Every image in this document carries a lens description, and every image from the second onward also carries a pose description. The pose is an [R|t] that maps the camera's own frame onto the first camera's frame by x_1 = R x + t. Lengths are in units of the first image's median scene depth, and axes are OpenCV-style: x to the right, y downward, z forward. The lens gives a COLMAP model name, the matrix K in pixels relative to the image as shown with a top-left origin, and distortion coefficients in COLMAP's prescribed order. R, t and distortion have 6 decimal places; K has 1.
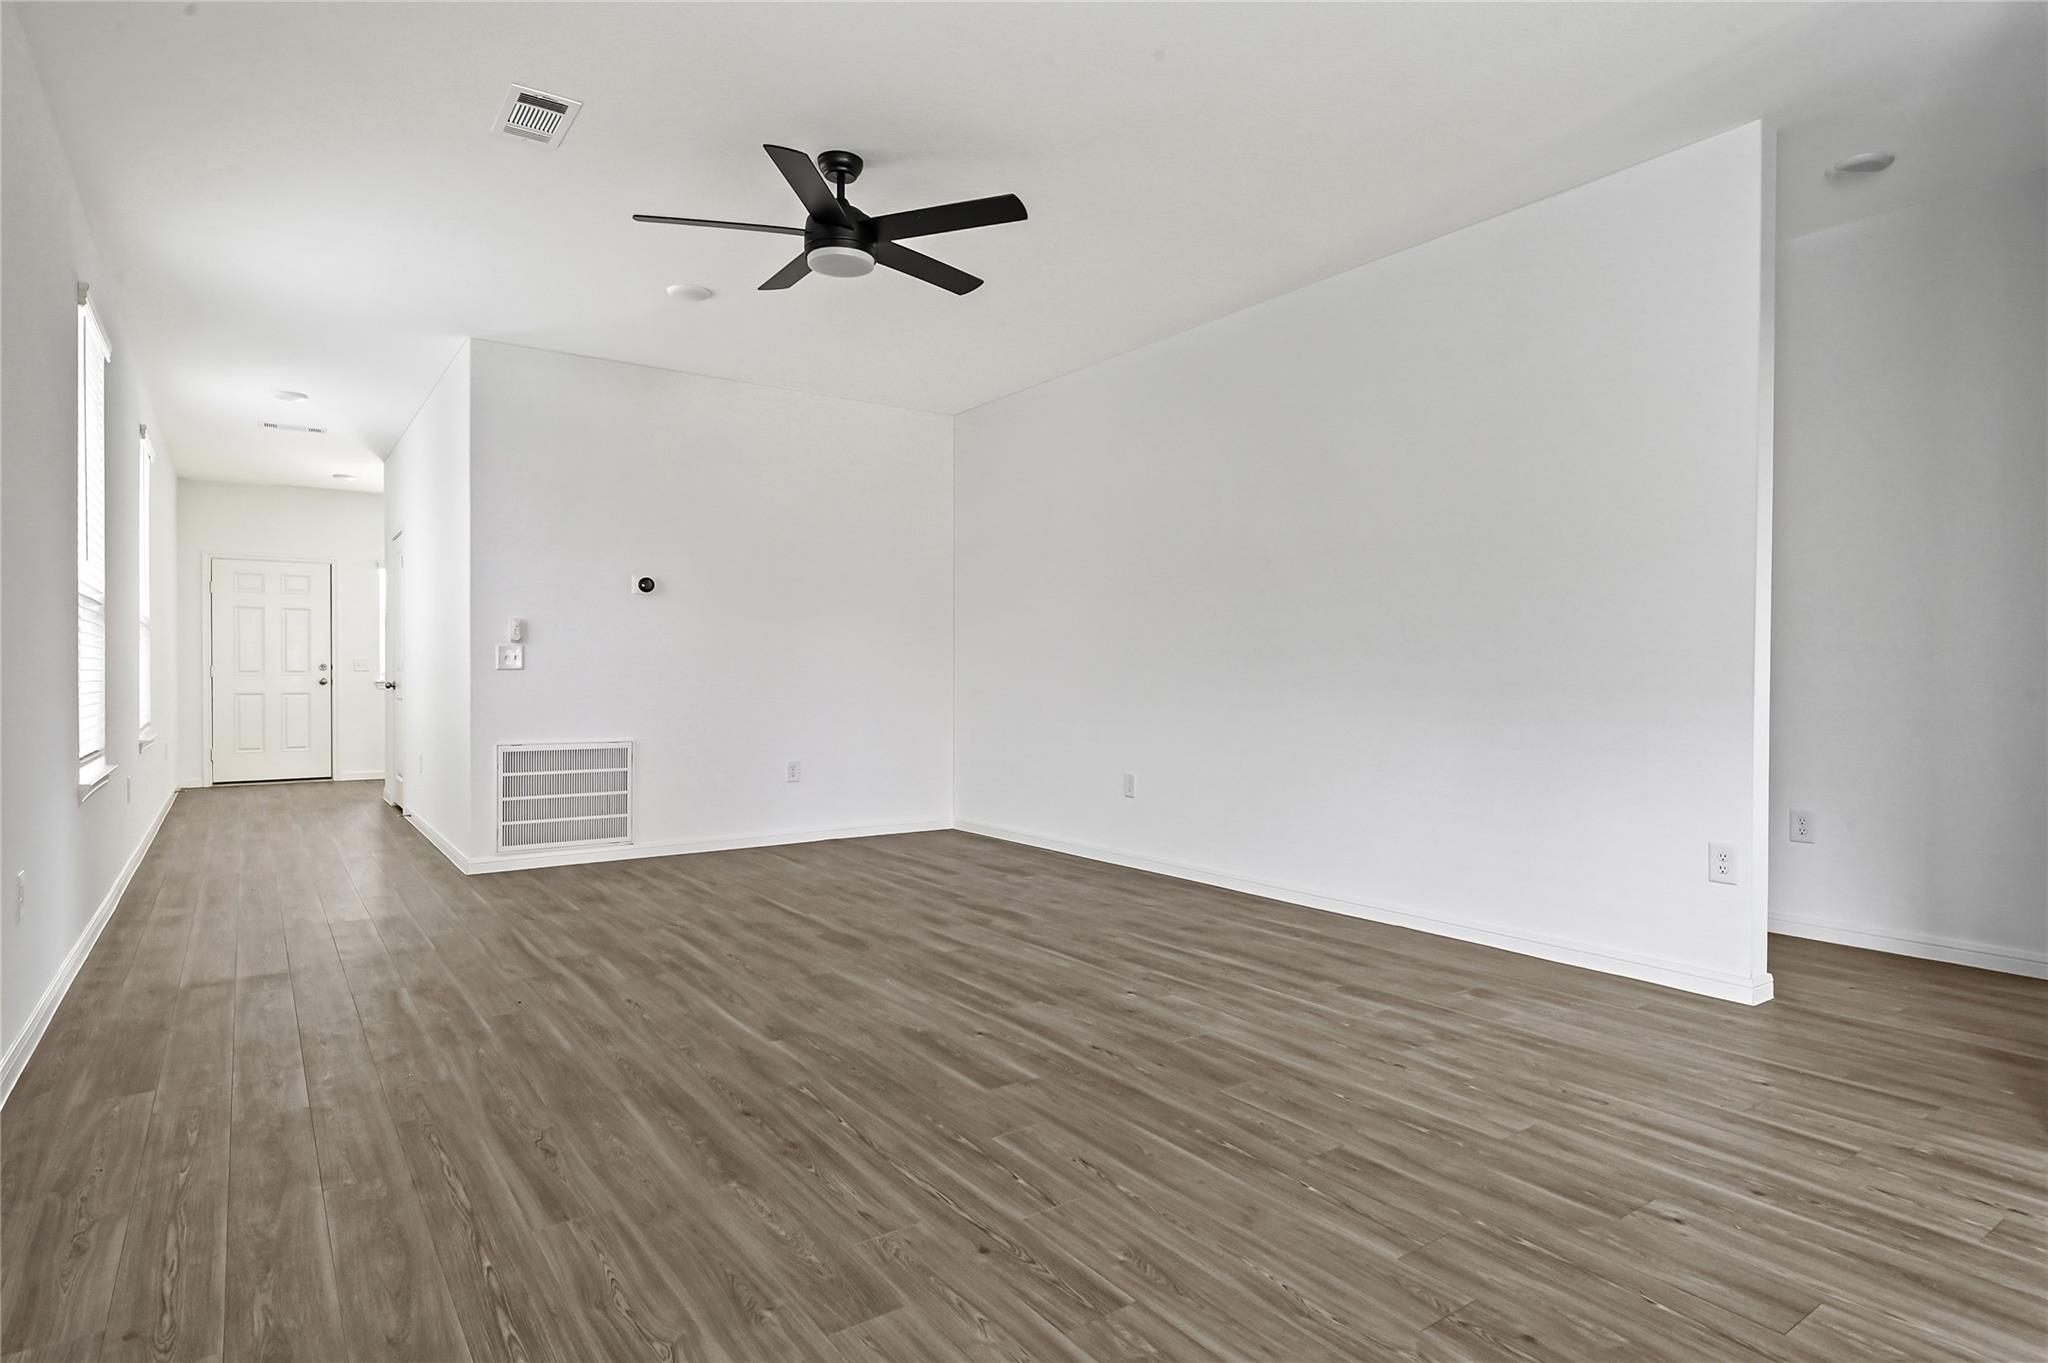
lens RADIAL K [[1095.9, 0, 1018.9], [0, 1095.9, 683.0], [0, 0, 1]] dist [0.002774, -0.000192]
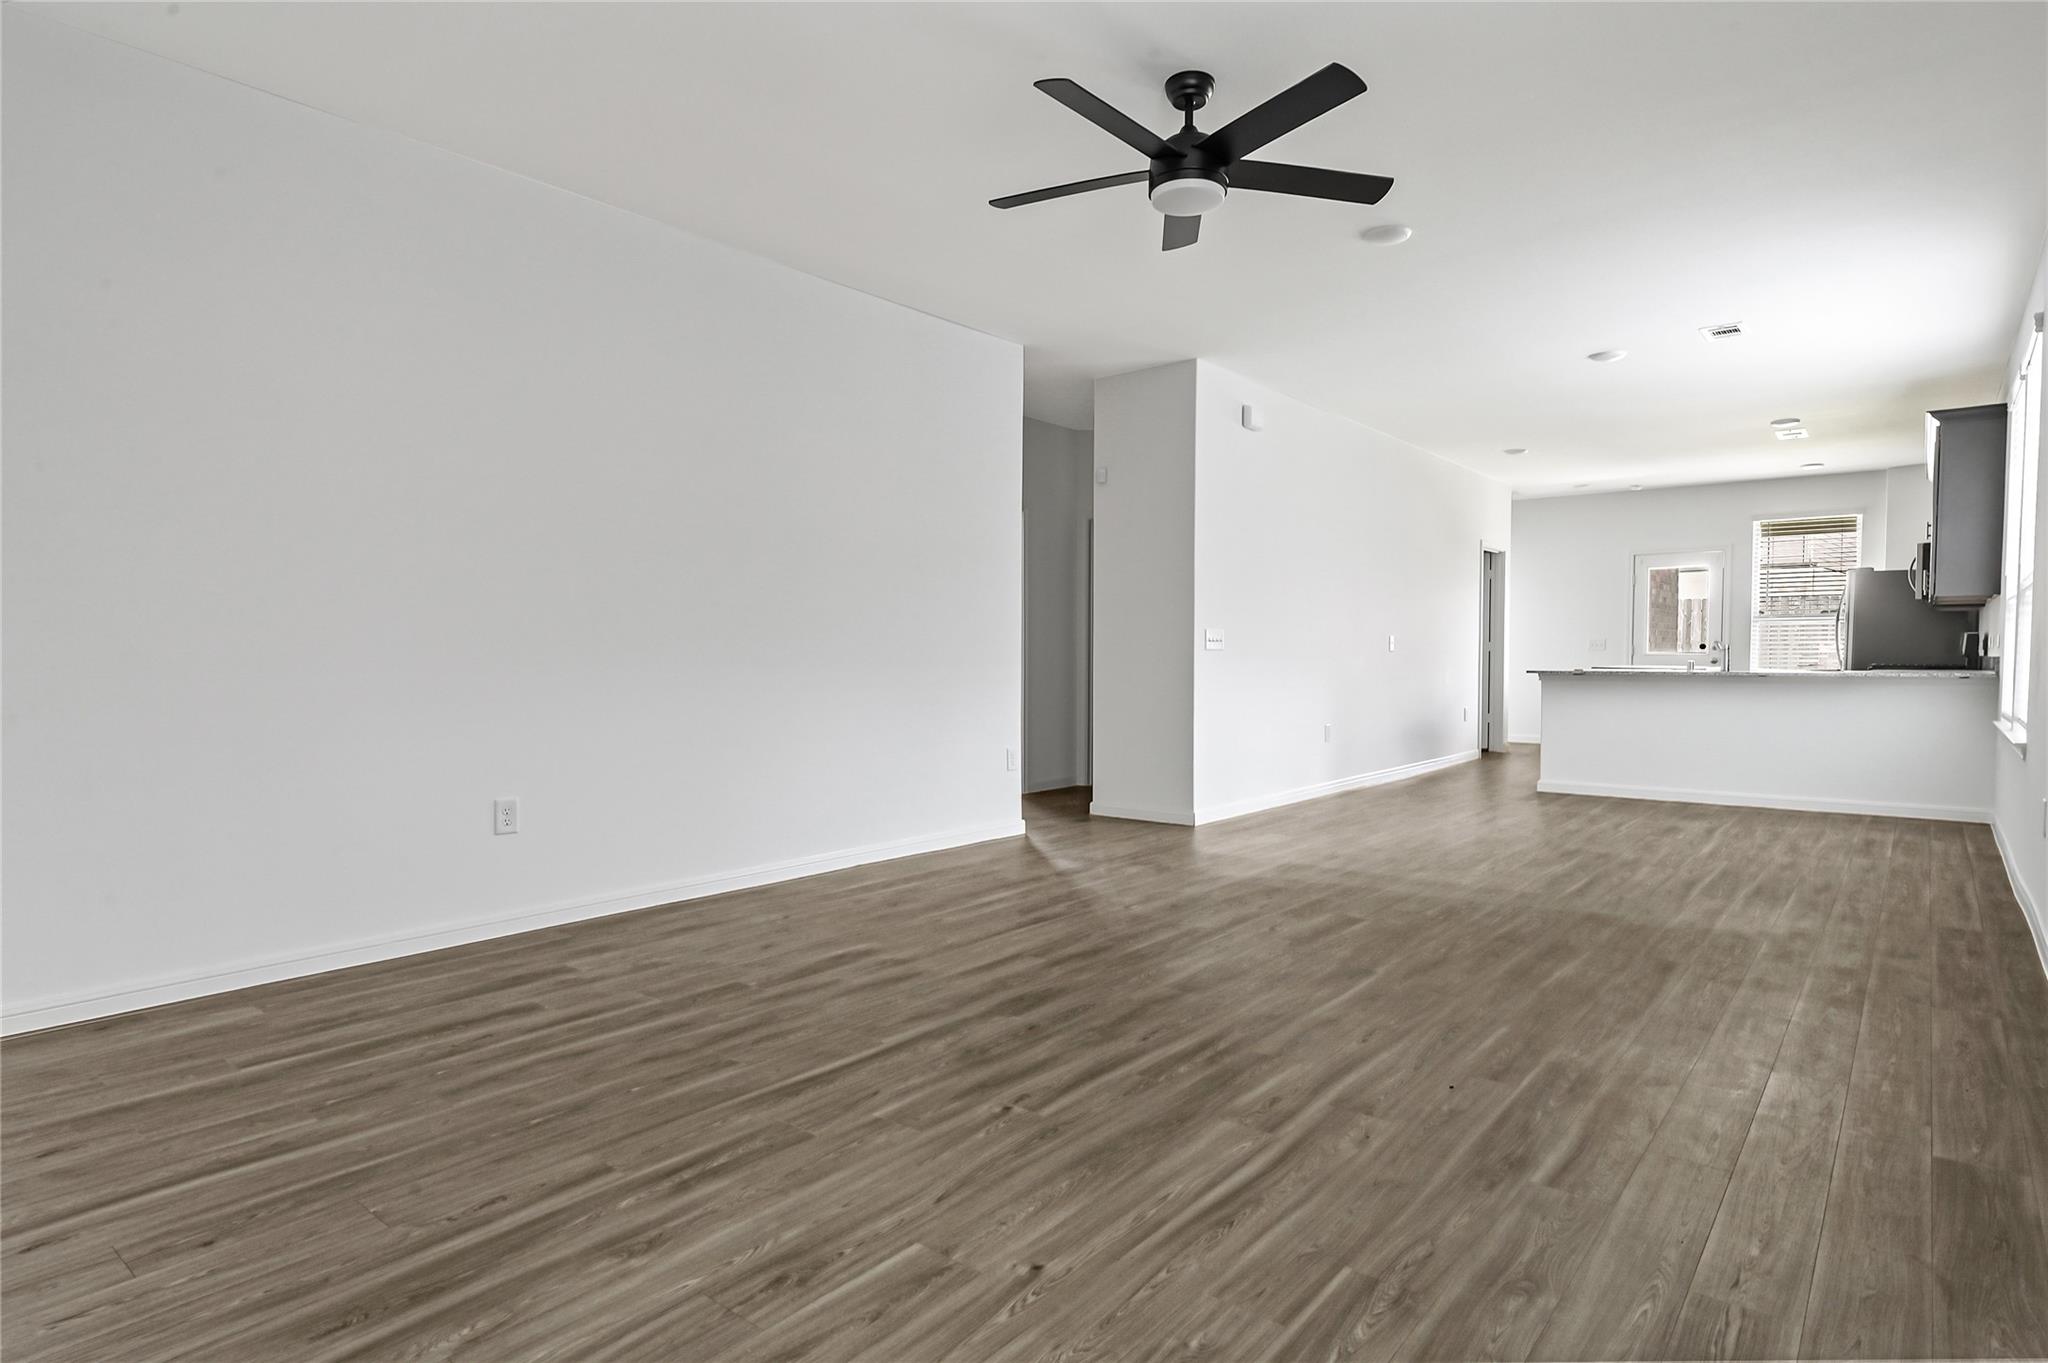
lens RADIAL K [[1095.9, 0, 1018.9], [0, 1095.9, 683.0], [0, 0, 1]] dist [0.002774, -0.000192]
pose [[-0.259486, -0.026615, 0.965380, -1.106439], [0.010776, 0.999478, 0.030451, -0.016287], [-0.965687, 0.018304, -0.259064, 1.483607]]
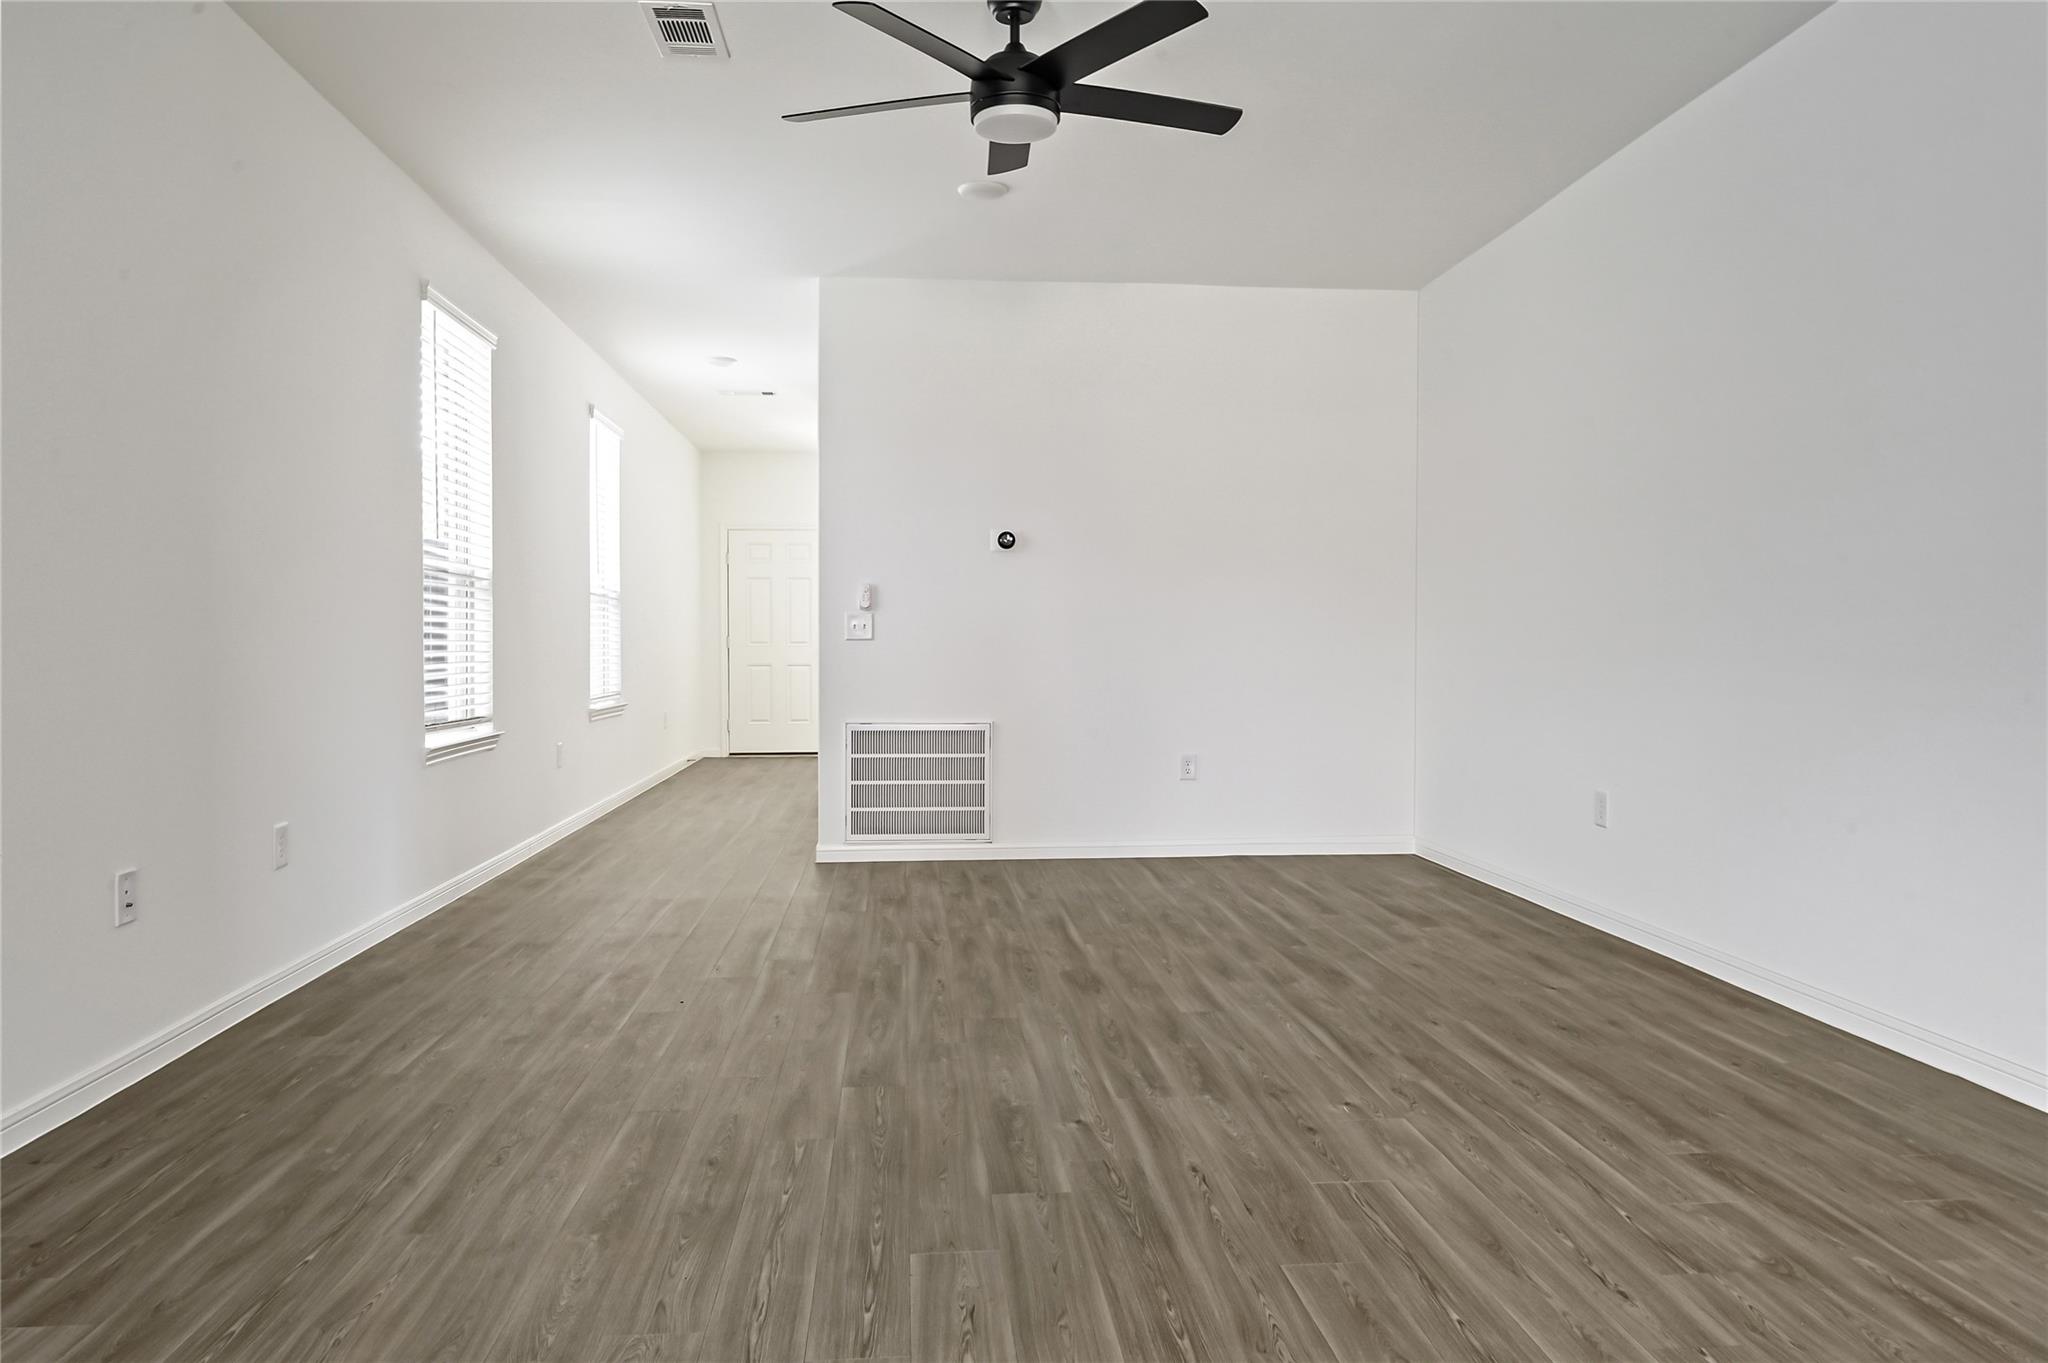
lens RADIAL K [[1361.0, 0, 1024.0], [0, 1361.0, 681.5], [0, 0, 1]] dist [0.000775, 0.000526]
pose [[0.863387, 0.012475, -0.504388, 0.366071], [-0.002763, 0.999796, 0.019998, -0.001692], [0.504535, -0.015872, 0.863246, 0.162240]]
